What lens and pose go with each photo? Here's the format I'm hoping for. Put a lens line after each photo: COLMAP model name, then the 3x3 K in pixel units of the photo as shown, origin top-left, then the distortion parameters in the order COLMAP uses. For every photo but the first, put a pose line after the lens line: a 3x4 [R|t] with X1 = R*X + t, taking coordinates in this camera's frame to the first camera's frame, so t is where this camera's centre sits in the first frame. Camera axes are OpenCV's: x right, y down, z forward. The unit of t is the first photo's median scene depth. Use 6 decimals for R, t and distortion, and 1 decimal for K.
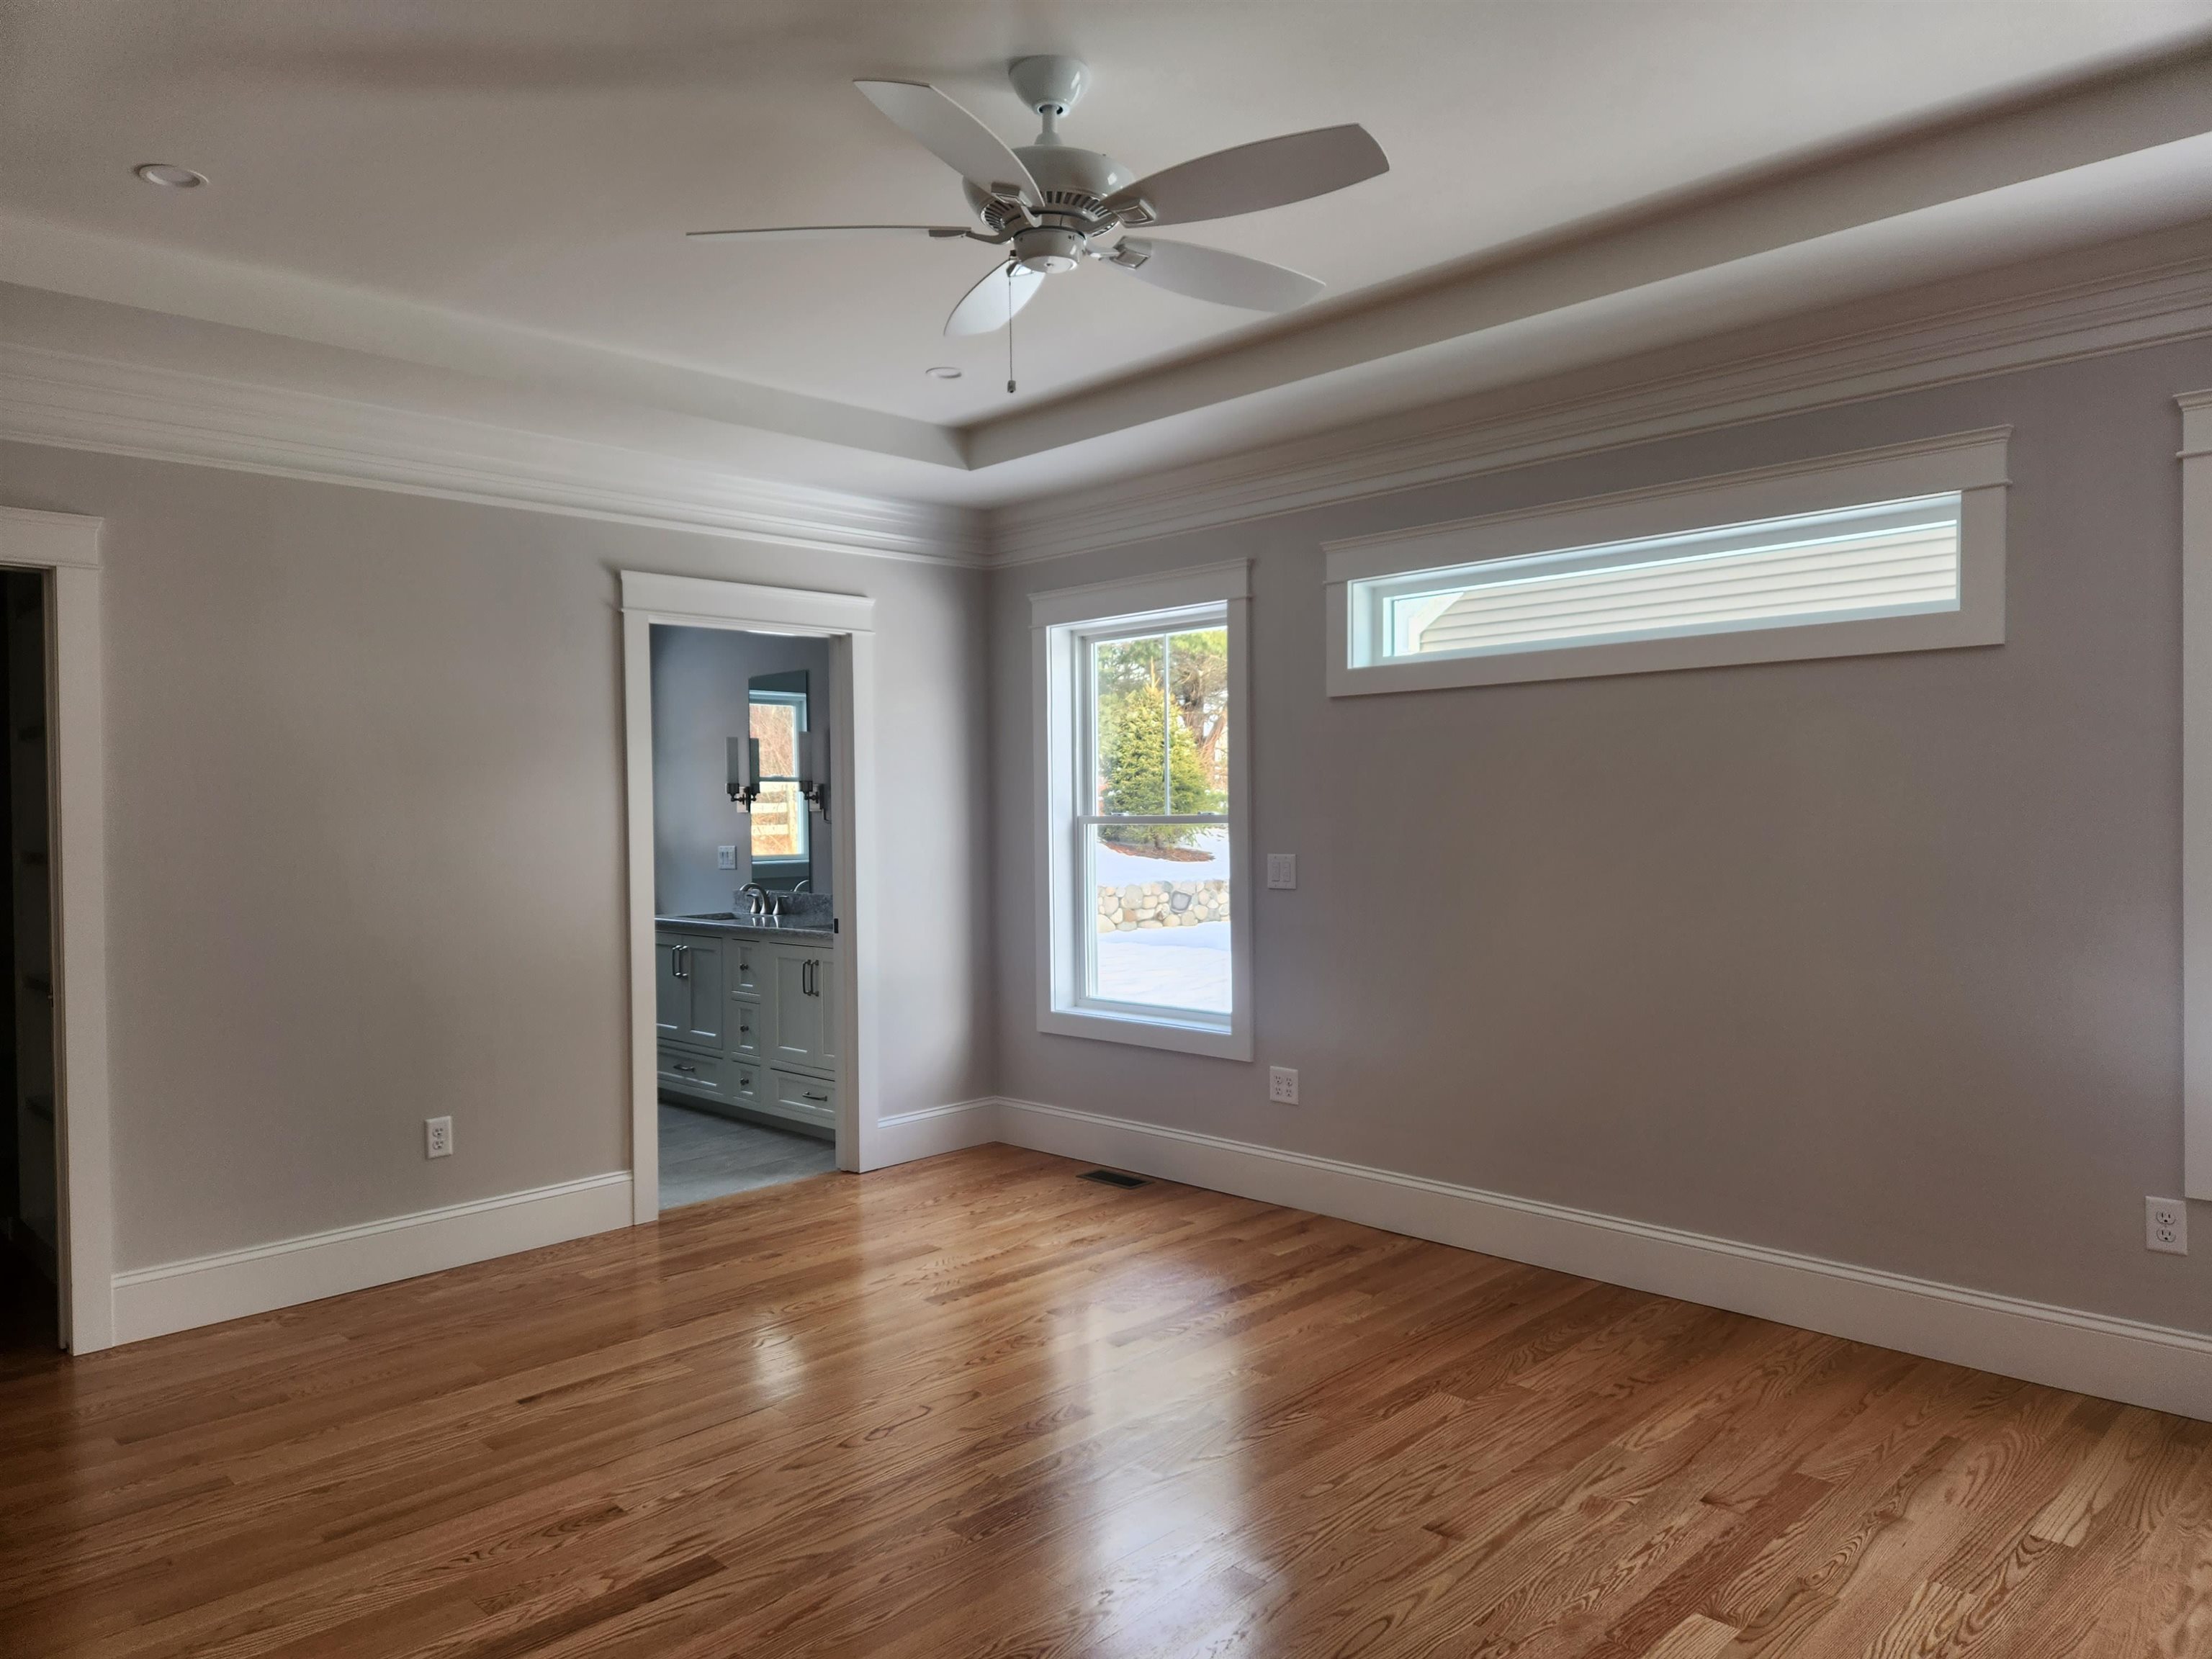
lens RADIAL K [[1467.4, 0, 1108.6], [0, 1467.4, 862.9], [0, 0, 1]] dist [0.091354, -0.080698]
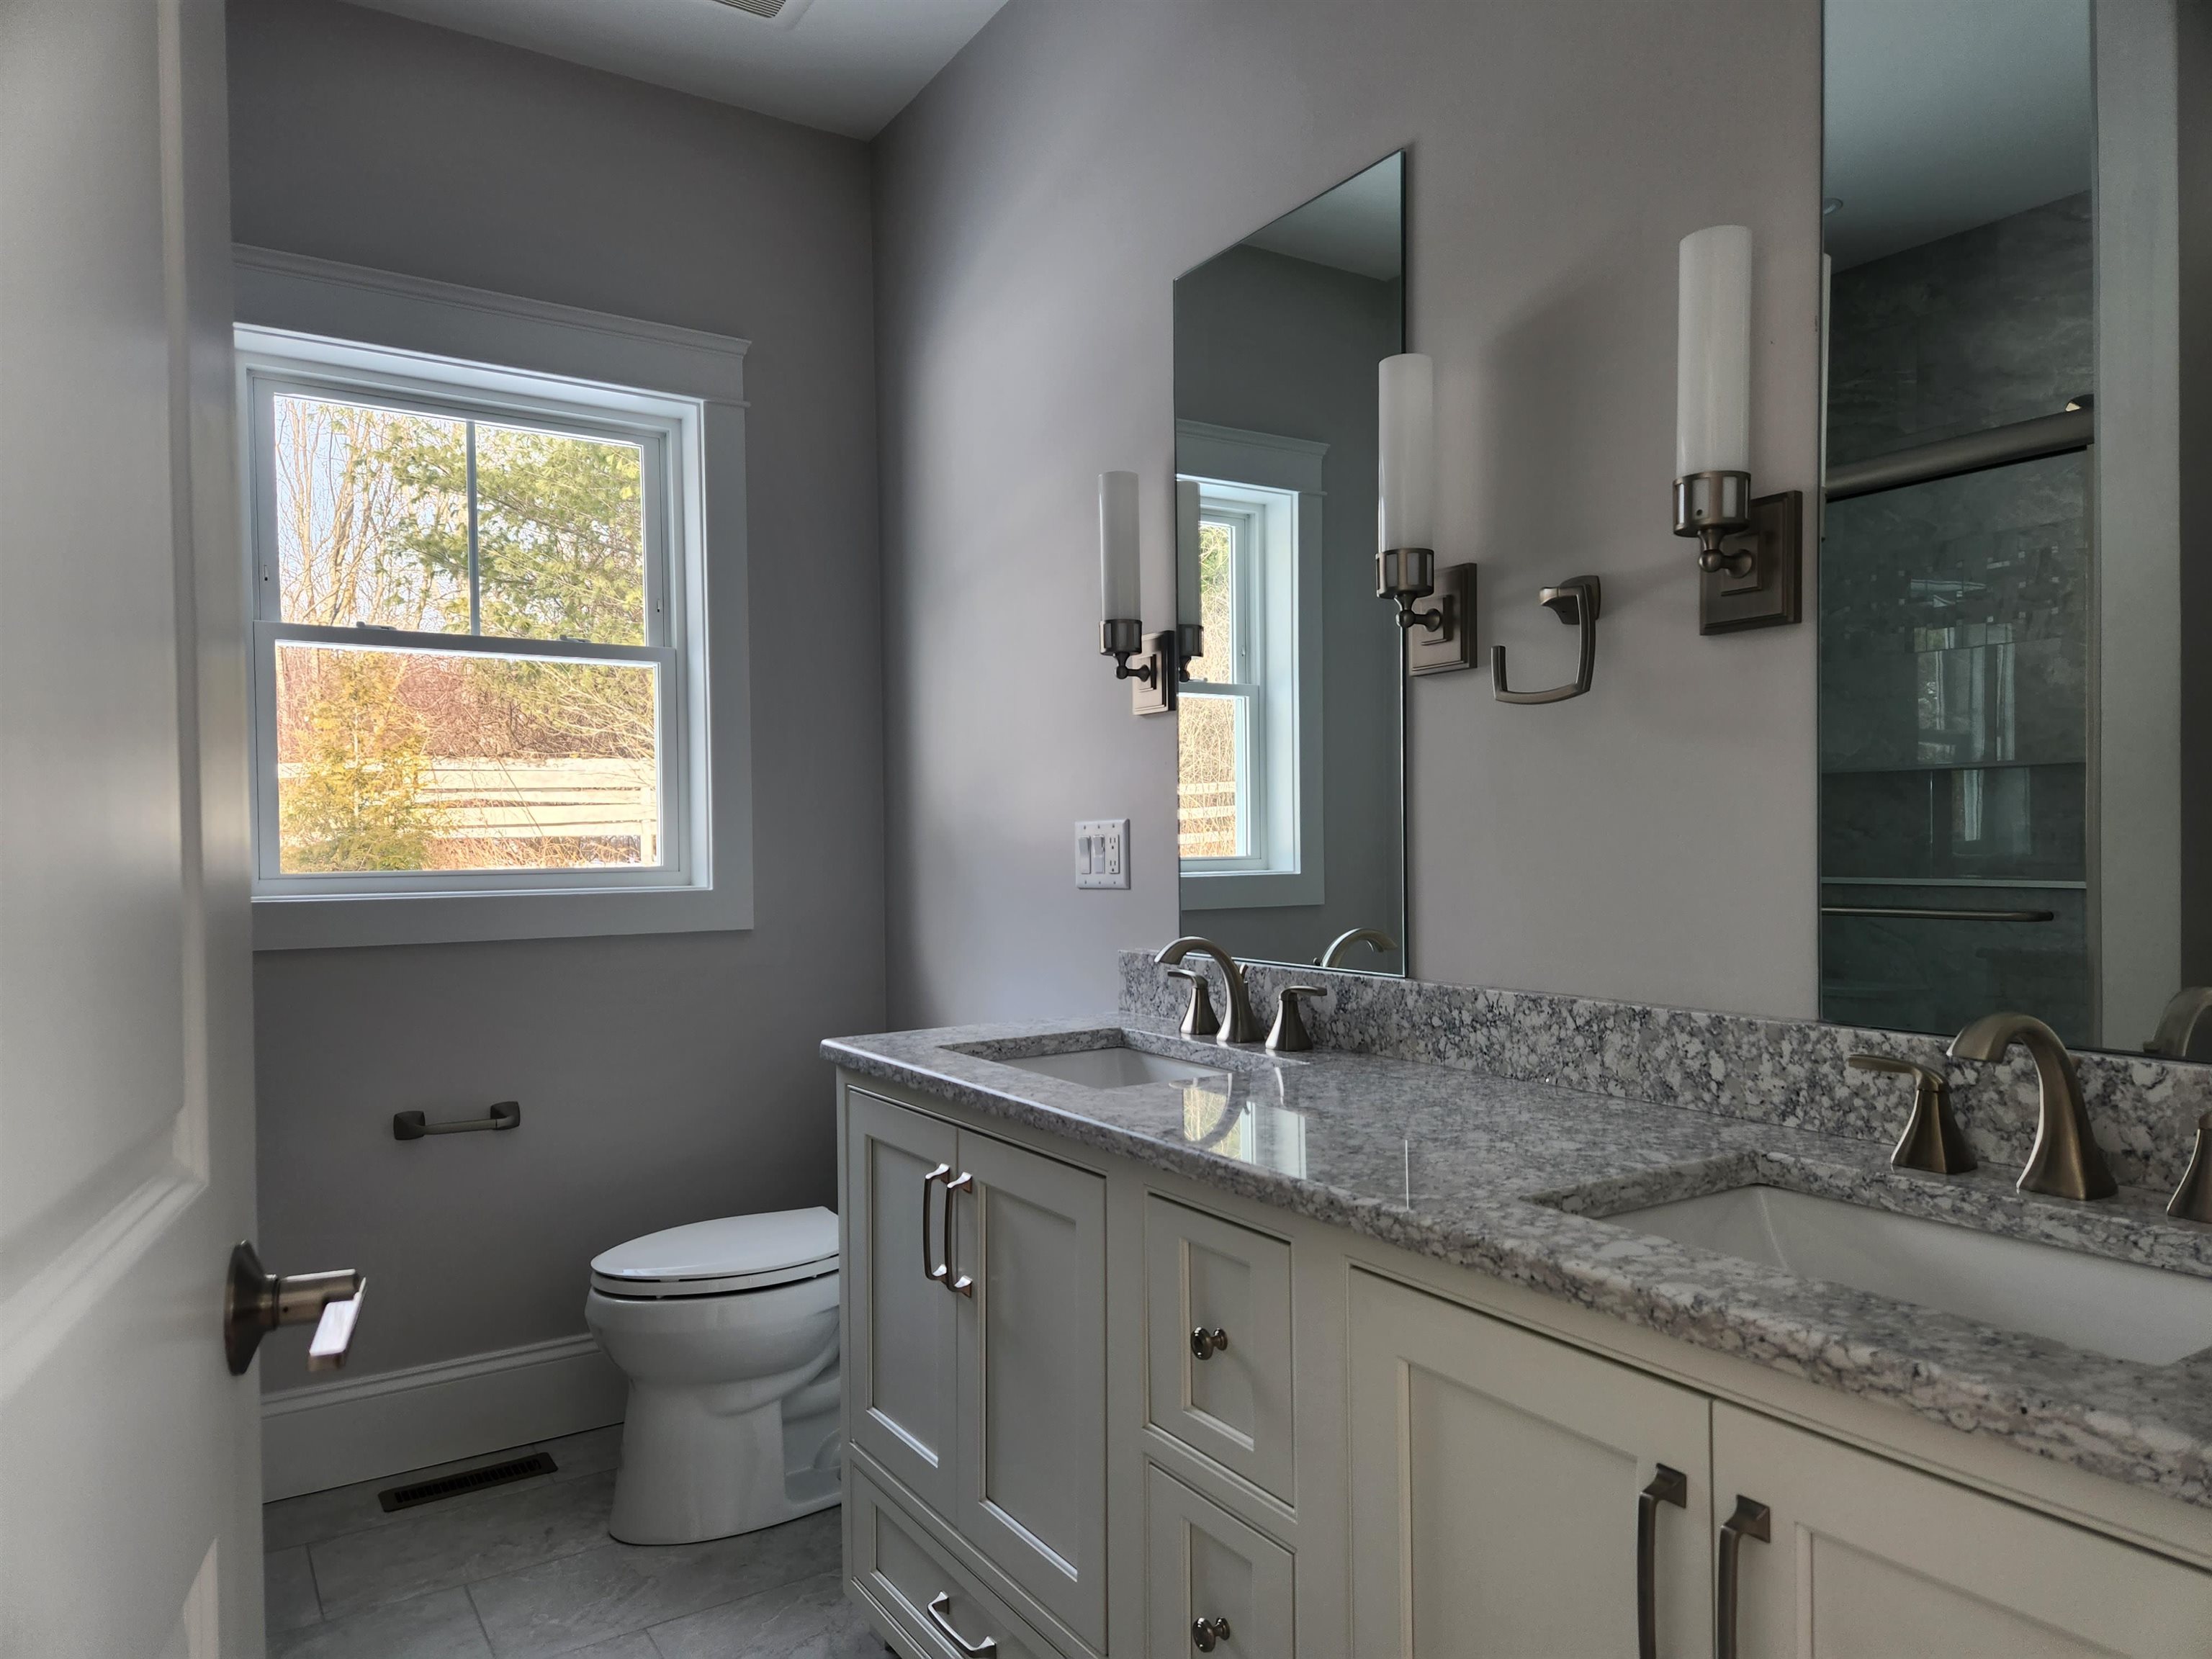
lens RADIAL K [[1467.4, 0, 1108.6], [0, 1467.4, 862.9], [0, 0, 1]] dist [0.091354, -0.080698]
pose [[0.975378, 0.001073, -0.220536, -0.186299], [-0.004558, 0.999873, -0.015294, 0.004025], [0.220491, 0.015923, 0.975259, 0.685672]]
